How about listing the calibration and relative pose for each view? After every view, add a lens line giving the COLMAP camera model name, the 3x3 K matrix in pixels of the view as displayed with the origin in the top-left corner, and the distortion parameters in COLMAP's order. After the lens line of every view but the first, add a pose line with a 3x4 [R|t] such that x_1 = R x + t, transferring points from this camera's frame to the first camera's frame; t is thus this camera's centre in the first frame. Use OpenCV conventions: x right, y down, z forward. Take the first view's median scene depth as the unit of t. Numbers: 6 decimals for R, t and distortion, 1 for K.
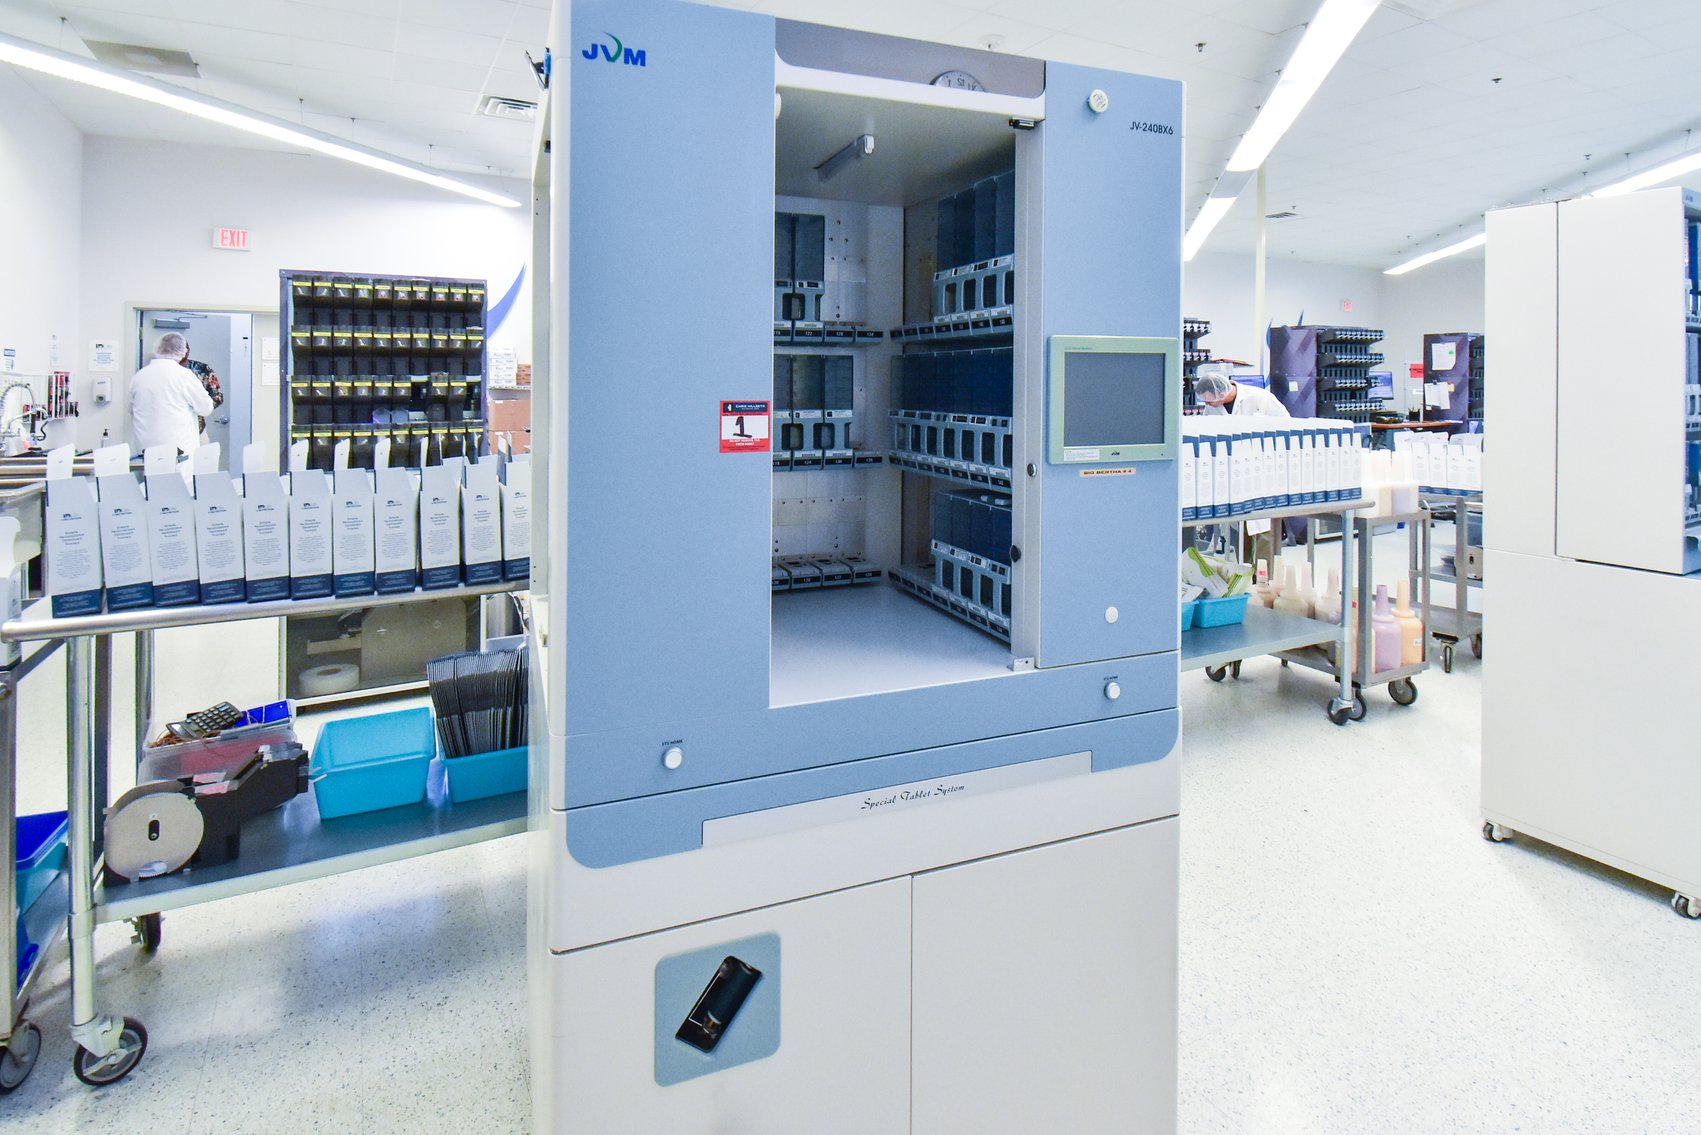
lens RADIAL K [[796.4, 0, 849.2], [0, 796.4, 517.8], [0, 0, 1]] dist [0.016206, -0.015373]
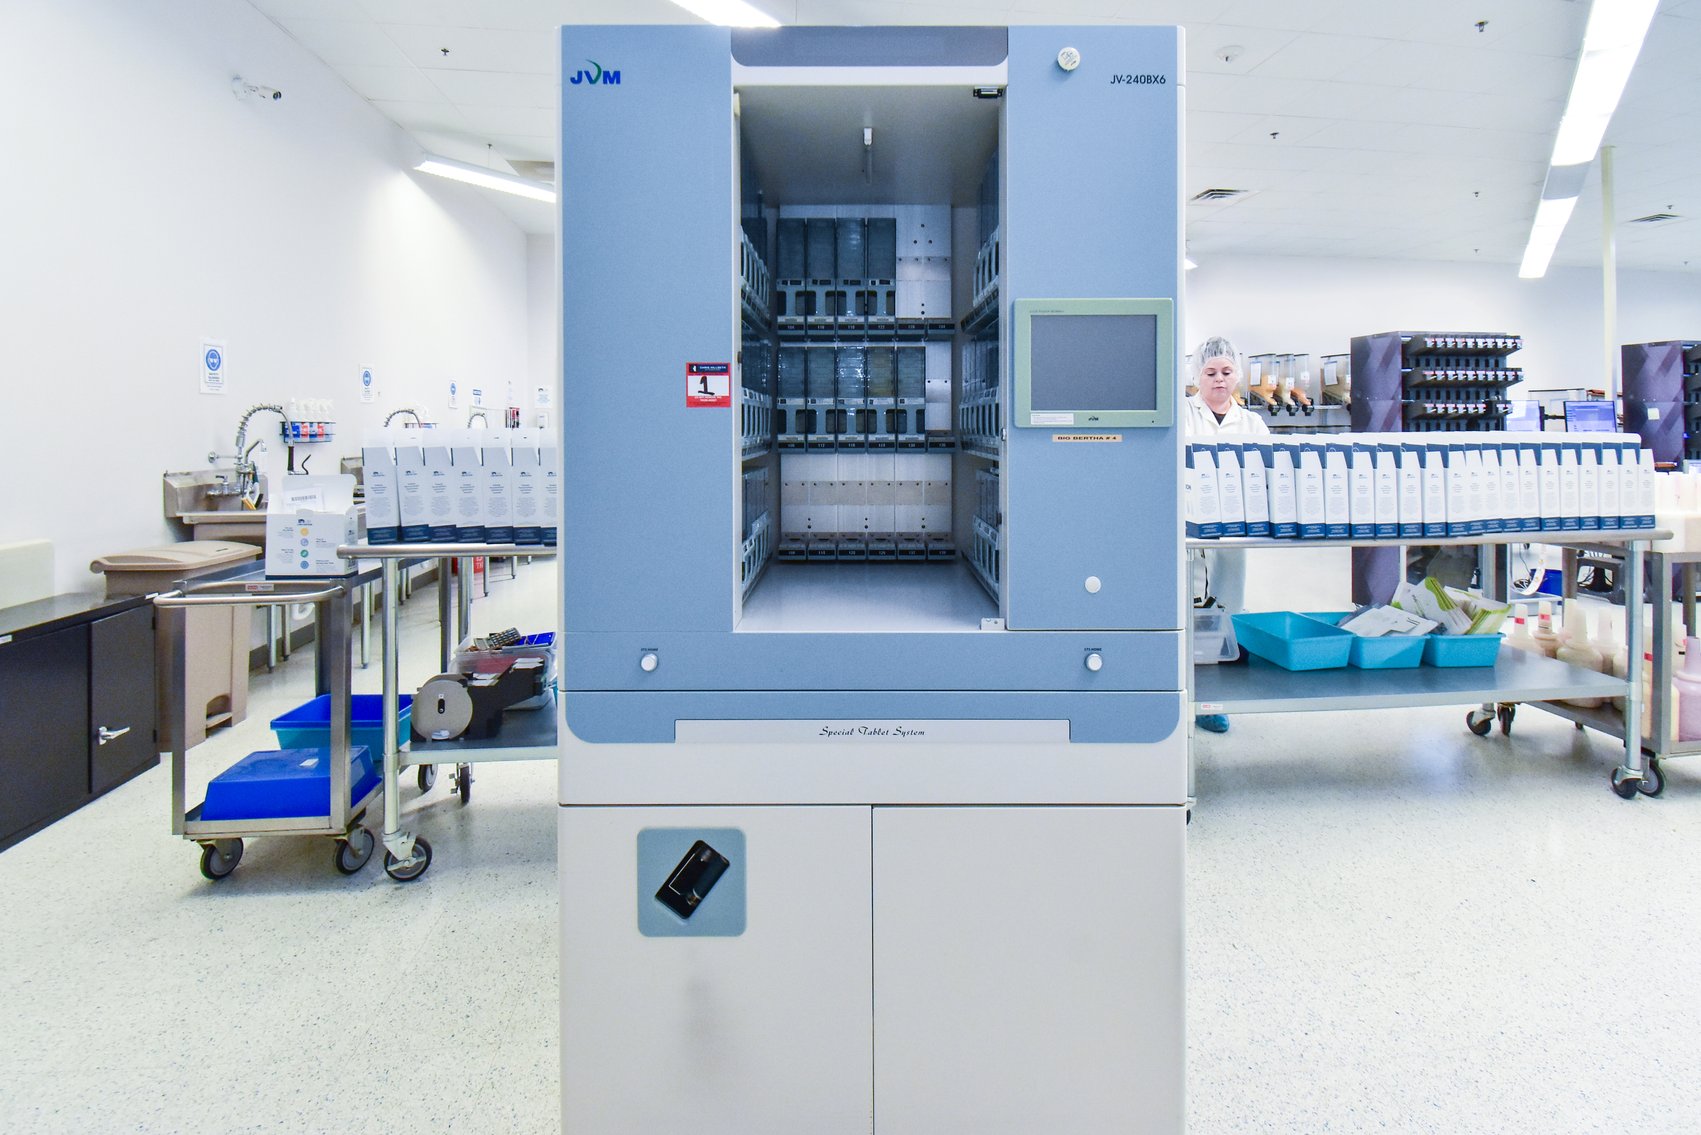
lens RADIAL K [[721.3, 0, 872.0], [0, 721.3, 541.7], [0, 0, 1]] dist [0.017746, -0.018494]
pose [[0.942893, 0.051282, -0.329125, 0.266087], [-0.050527, 0.998664, 0.010856, 0.053275], [0.329242, 0.006394, 0.944224, 0.046161]]
